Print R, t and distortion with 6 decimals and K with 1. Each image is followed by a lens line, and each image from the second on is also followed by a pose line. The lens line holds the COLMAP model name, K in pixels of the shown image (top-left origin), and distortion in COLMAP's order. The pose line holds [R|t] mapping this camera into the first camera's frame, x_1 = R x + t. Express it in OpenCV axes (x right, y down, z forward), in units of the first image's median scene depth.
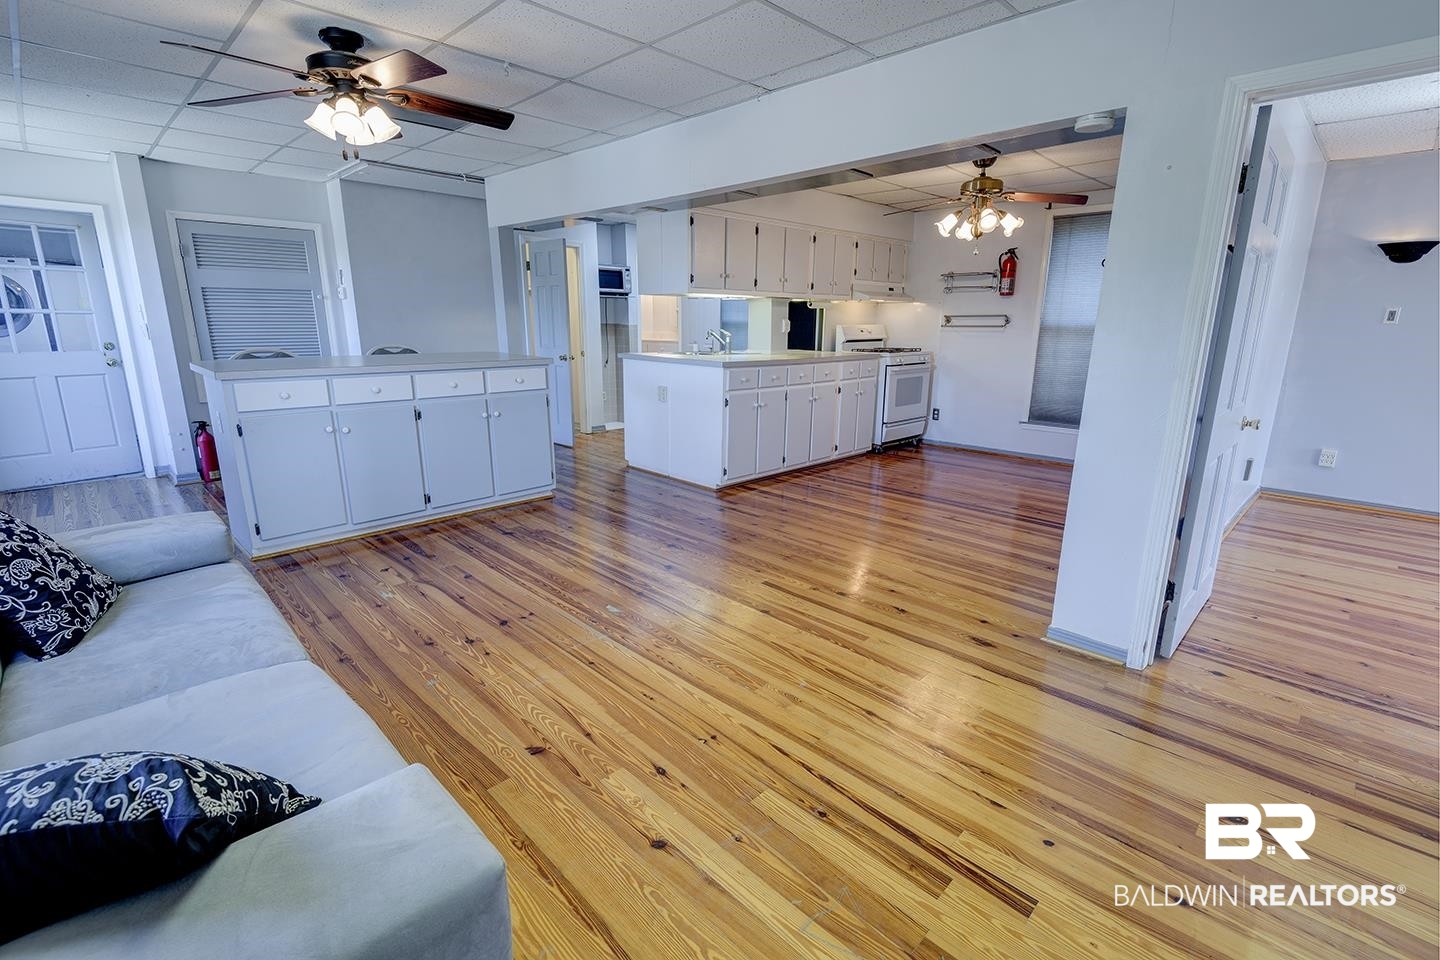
lens RADIAL K [[649.4, 0, 723.5], [0, 649.4, 477.8], [0, 0, 1]] dist [0.021760, -0.012204]
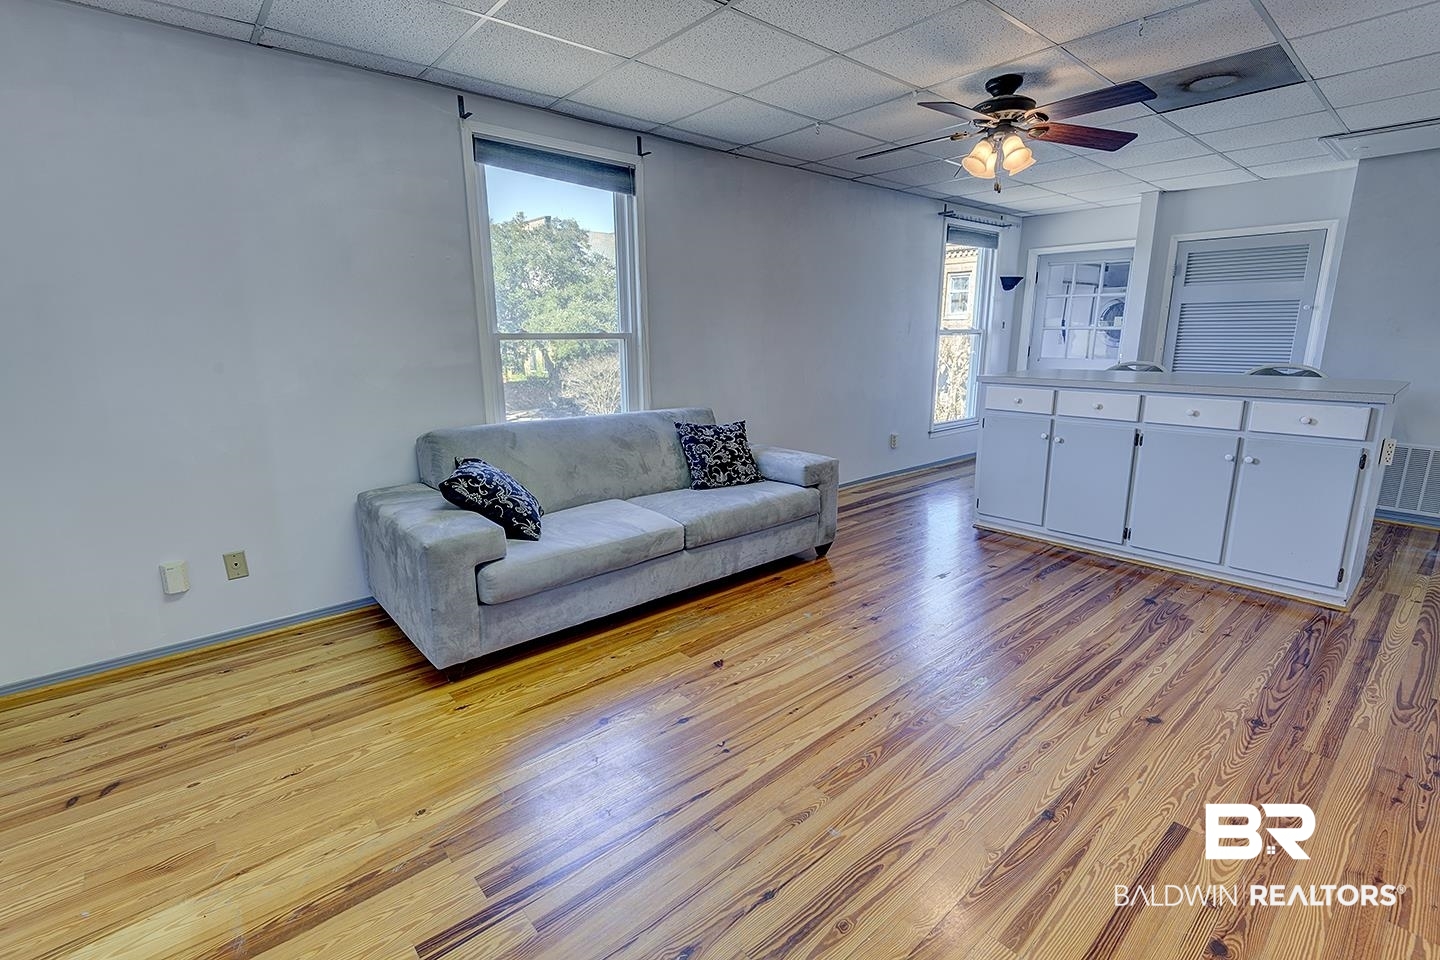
lens RADIAL K [[647.7, 0, 723.2], [0, 647.7, 477.9], [0, 0, 1]] dist [0.035919, -0.023804]
pose [[-0.077412, 0.213320, -0.973911, 0.404268], [-0.231353, 0.946335, 0.225670, -0.103914], [0.969785, 0.242787, -0.023906, 0.425644]]
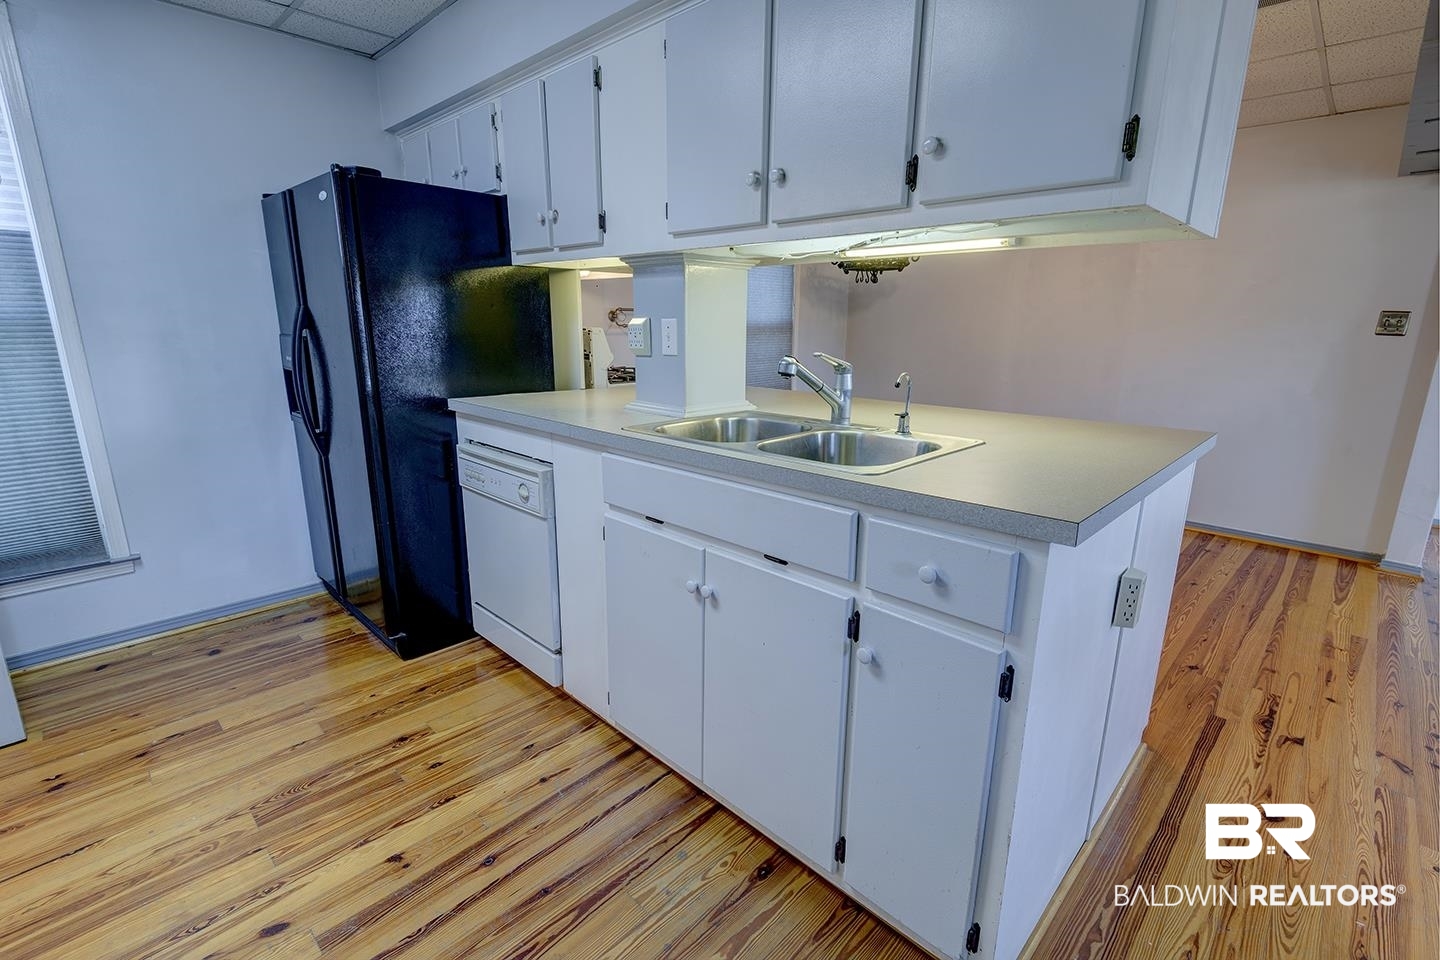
lens RADIAL K [[647.7, 0, 723.2], [0, 647.7, 477.9], [0, 0, 1]] dist [0.035919, -0.023804]
pose [[-0.007141, -0.248450, 0.968618, -0.410543], [0.224572, 0.943502, 0.243664, -0.333452], [-0.974431, 0.219264, 0.049057, 1.344030]]
